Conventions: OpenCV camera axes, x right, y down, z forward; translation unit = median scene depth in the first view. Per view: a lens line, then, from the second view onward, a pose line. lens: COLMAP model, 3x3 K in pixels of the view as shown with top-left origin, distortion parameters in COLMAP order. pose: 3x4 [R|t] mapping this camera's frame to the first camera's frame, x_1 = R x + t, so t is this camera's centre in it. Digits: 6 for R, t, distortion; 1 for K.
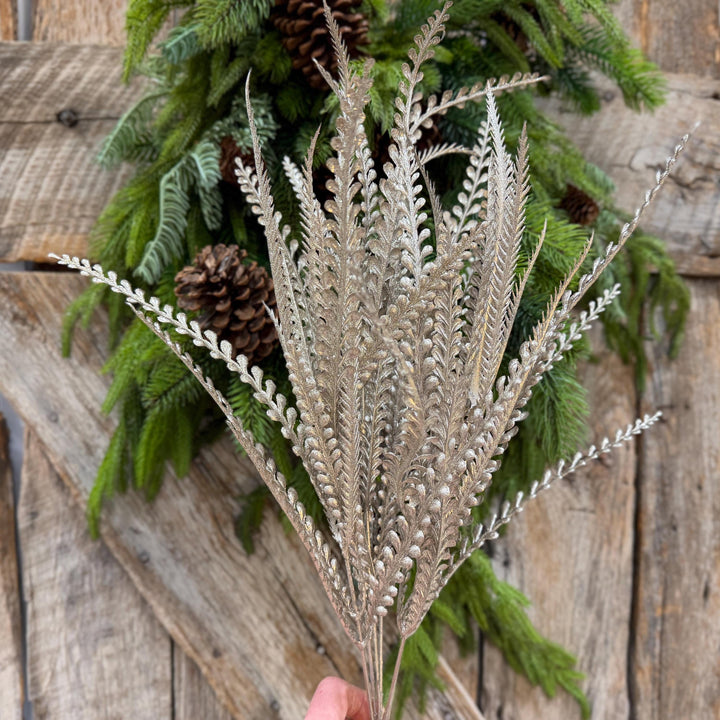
lens RADIAL K [[668.7, 0, 363.5], [0, 668.7, 369.5], [0, 0, 1]] dist [-0.057616, 0.000000]
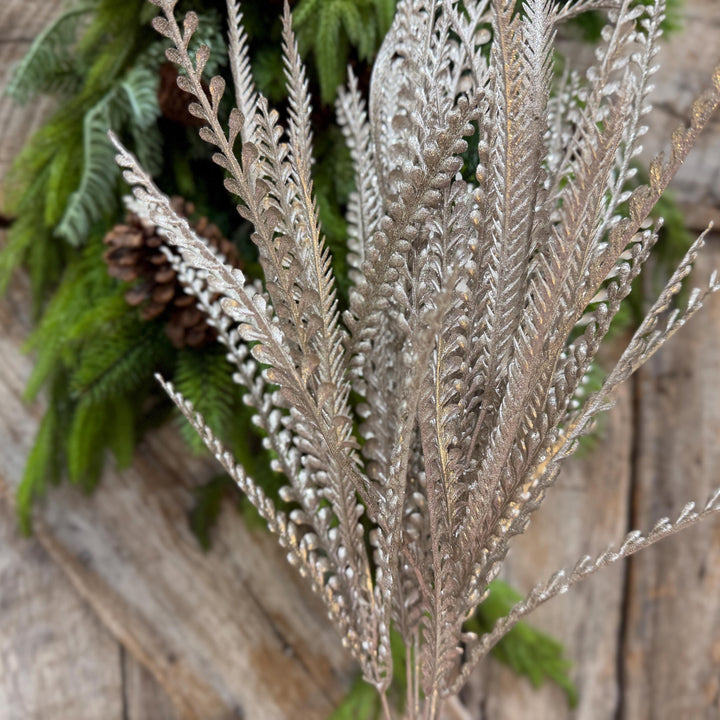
lens RADIAL K [[668.7, 0, 354.1], [0, 668.7, 358.9], [0, 0, 1]] dist [-0.057616, 0.000000]
pose [[0.998633, -0.010635, 0.051175, -0.018079], [0.006864, 0.997286, 0.073310, -0.038914], [-0.051815, -0.072858, 0.995995, 0.132905]]
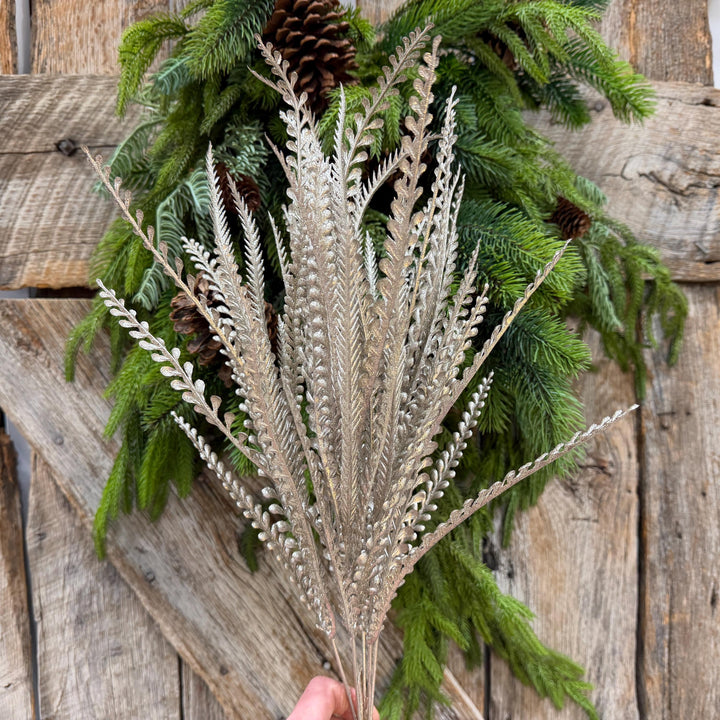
lens RADIAL K [[668.7, 0, 356.7], [0, 668.7, 358.8], [0, 0, 1]] dist [-0.057616, 0.000000]
pose [[0.999389, -0.026139, -0.023213, 0.016947], [0.025664, 0.999460, -0.020503, -0.020178], [0.023737, 0.019895, 0.999520, -0.010244]]
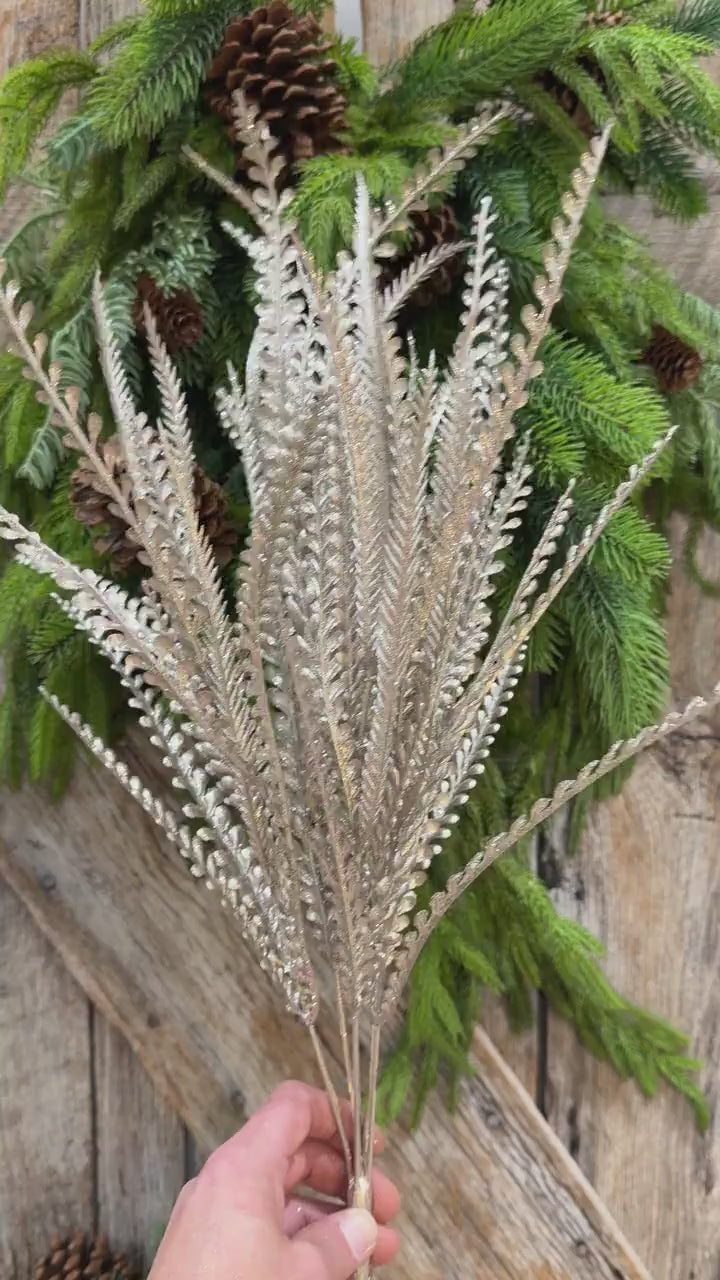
lens RADIAL K [[1038.1, 0, 365.9], [0, 1038.1, 640.4], [0, 0, 1]] dist [-0.019439, -0.068499]
pose [[0.998041, -0.010629, -0.061656, 0.072873], [0.011936, 0.999711, 0.020866, 0.010744], [0.061417, -0.021561, 0.997879, -0.060226]]
